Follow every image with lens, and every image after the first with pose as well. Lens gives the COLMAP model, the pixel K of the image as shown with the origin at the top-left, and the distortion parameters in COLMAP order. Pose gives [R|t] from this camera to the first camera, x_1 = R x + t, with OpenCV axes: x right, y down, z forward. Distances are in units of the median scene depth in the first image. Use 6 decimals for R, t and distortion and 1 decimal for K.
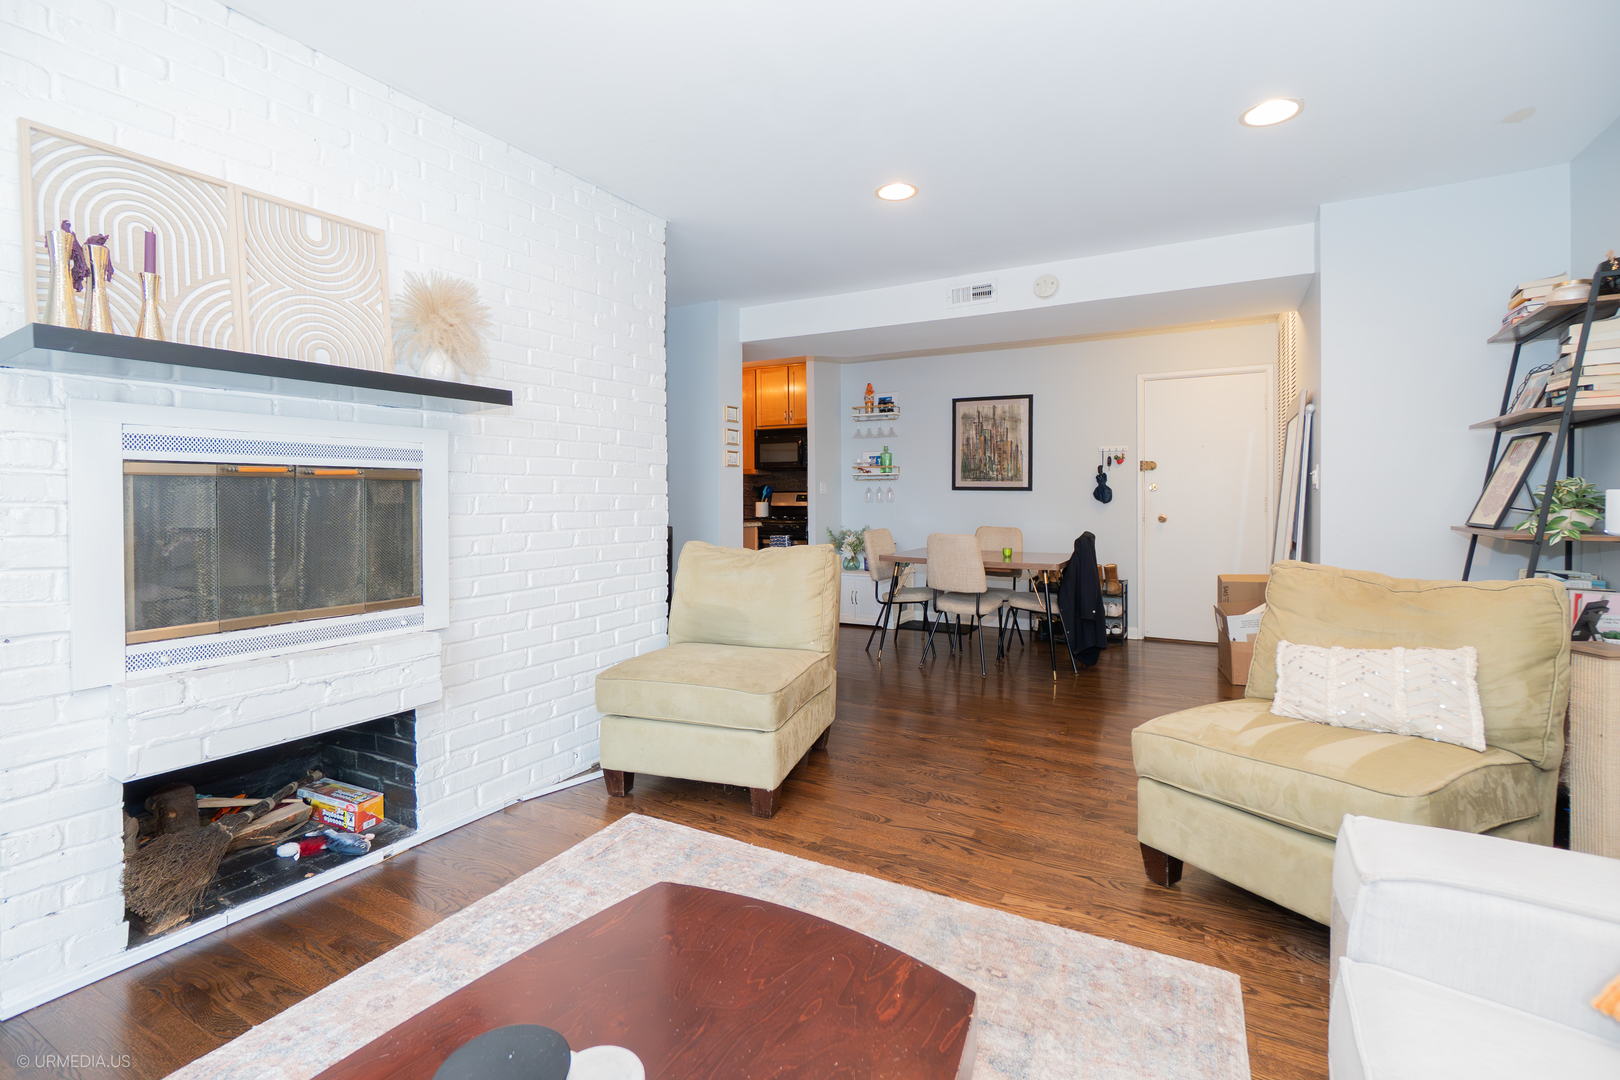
lens RADIAL K [[719.0, 0, 811.6], [0, 719.0, 510.6], [0, 0, 1]] dist [-0.001992, -0.000171]
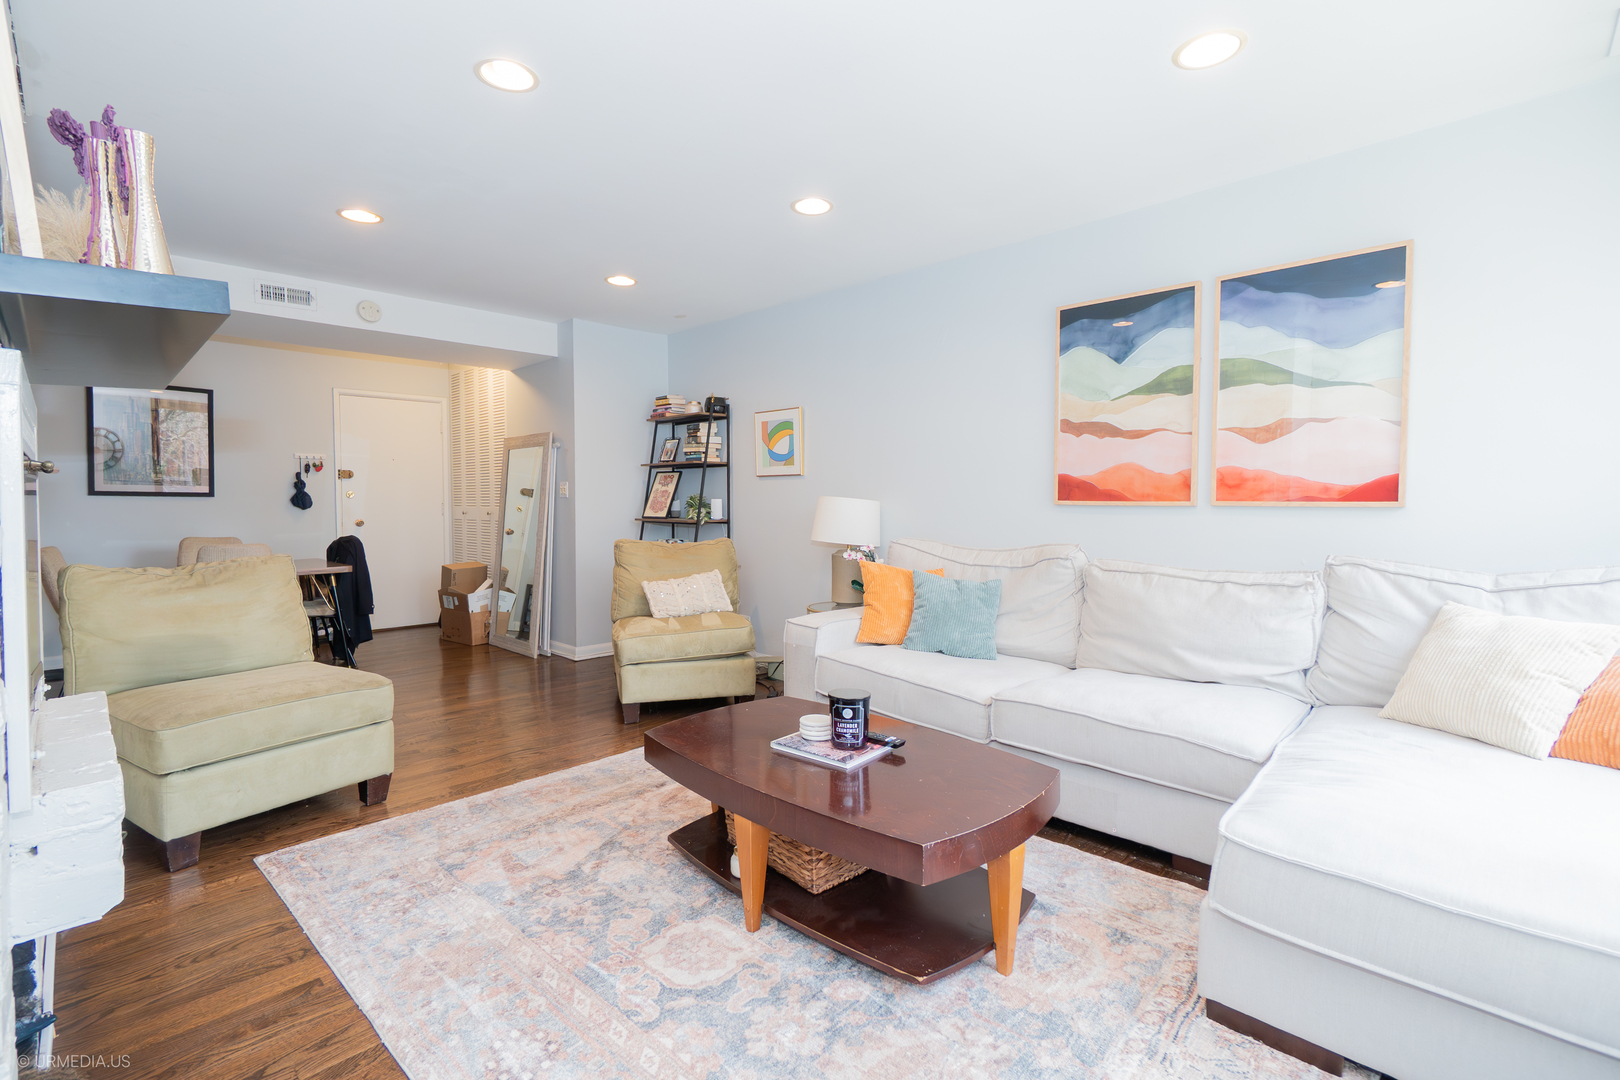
lens RADIAL K [[752.3, 0, 810.0], [0, 752.3, 540.0], [0, 0, 1]] dist [-0.001378, -0.000041]
pose [[0.246374, -0.050082, 0.967880, -0.453240], [0.021793, 0.998698, 0.046129, -0.000741], [-0.968930, 0.009728, 0.247145, 0.046759]]
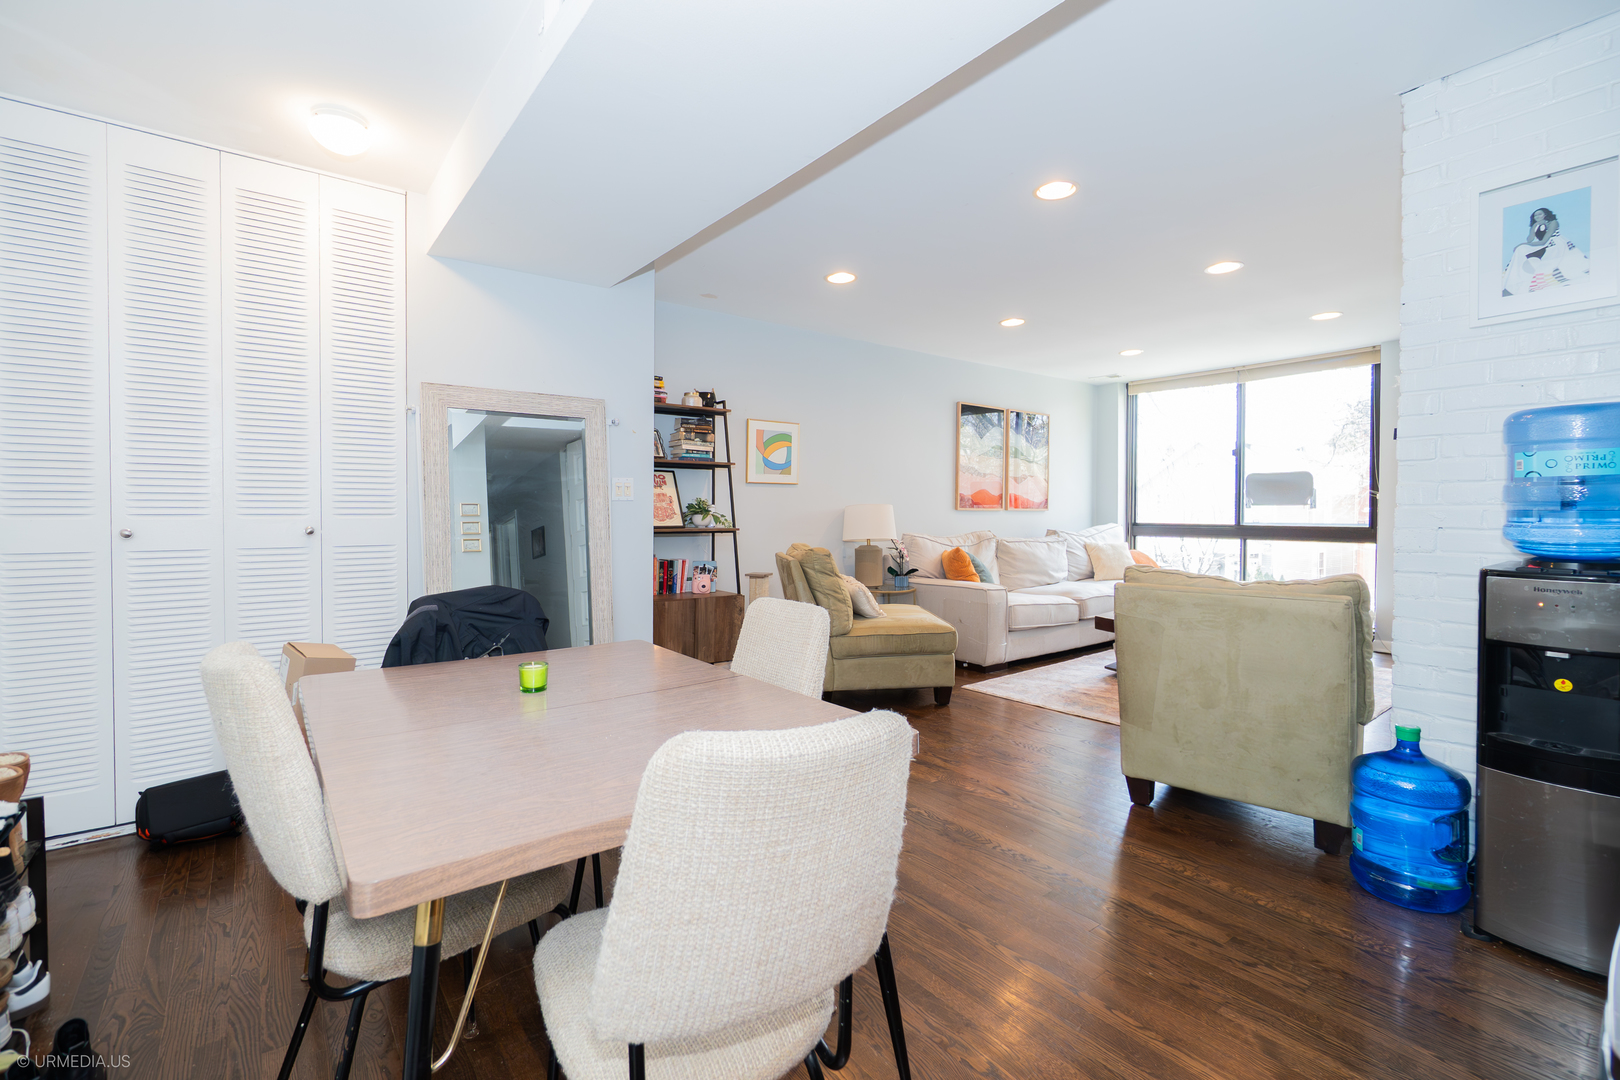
lens RADIAL K [[719.0, 0, 811.6], [0, 719.0, 510.6], [0, 0, 1]] dist [-0.001992, -0.000171]
pose [[-0.931637, -0.003298, 0.363377, 0.039701], [0.006277, 0.999664, 0.025166, -0.024298], [-0.363337, 0.025727, -0.931302, 1.154622]]
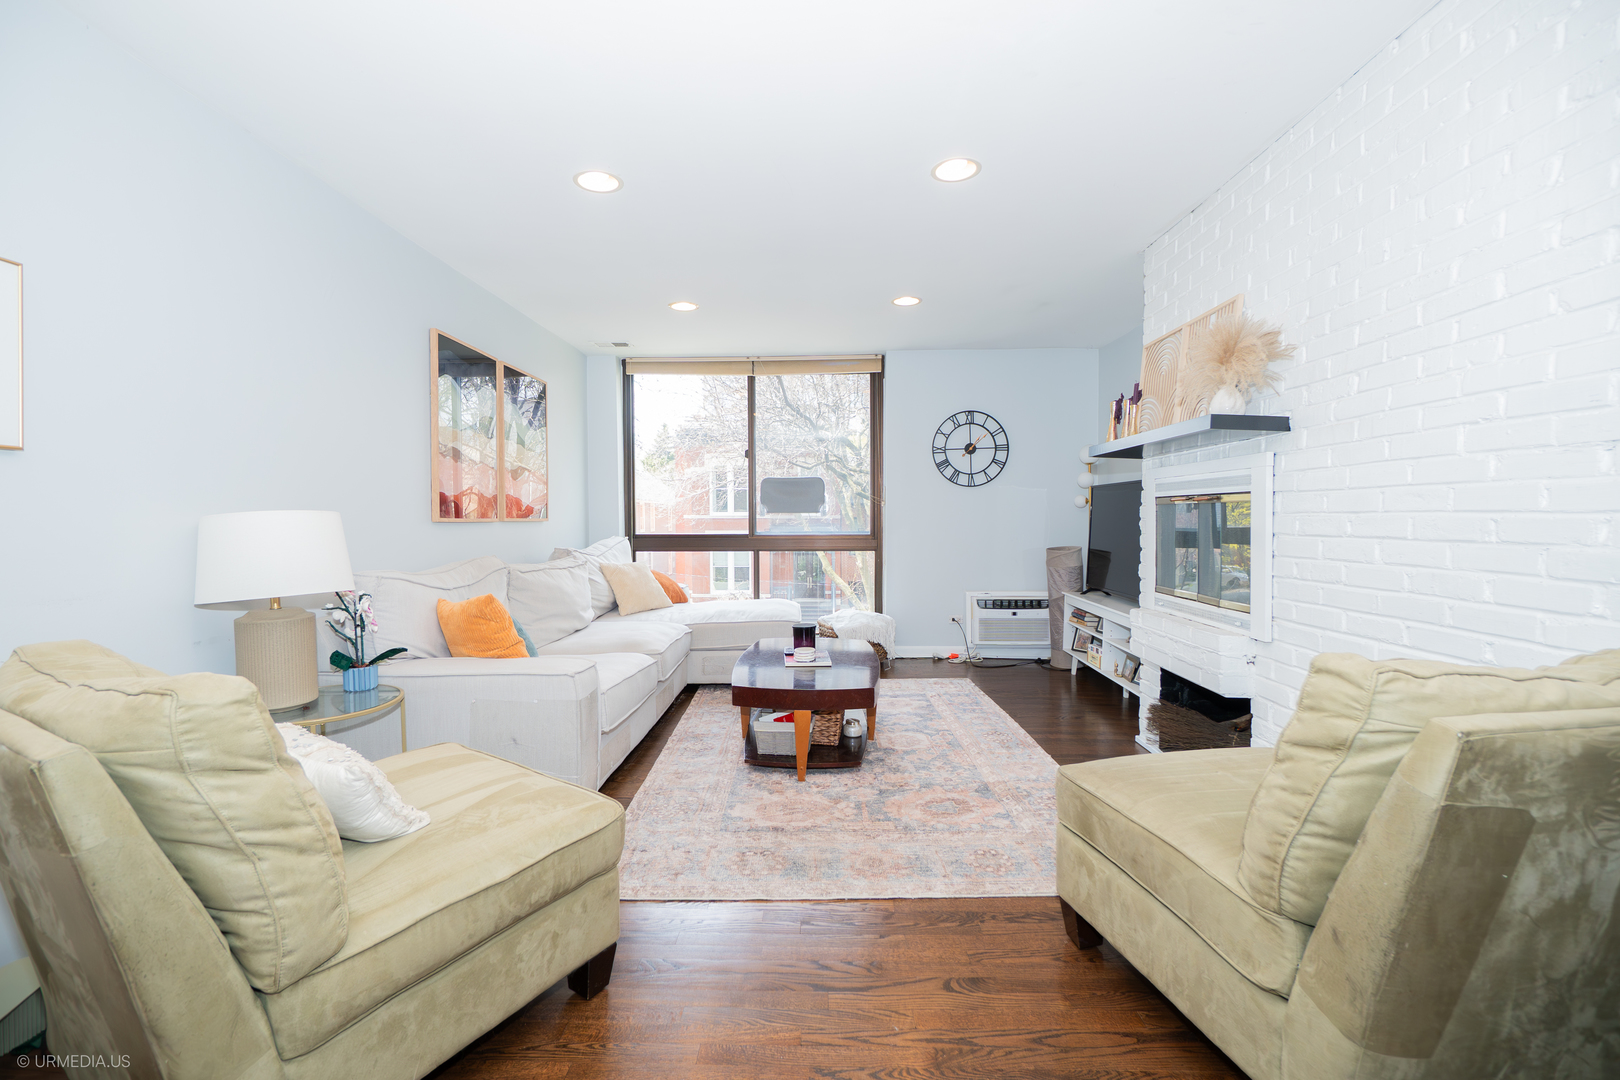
lens RADIAL K [[686.8, 0, 810.0], [0, 686.8, 540.0], [0, 0, 1]] dist [-0.001225, -0.000119]
pose [[-0.874462, 0.020163, -0.484675, 0.250212], [-0.008353, 0.998362, 0.056604, -0.016274], [0.485022, 0.053546, -0.872861, 0.694665]]
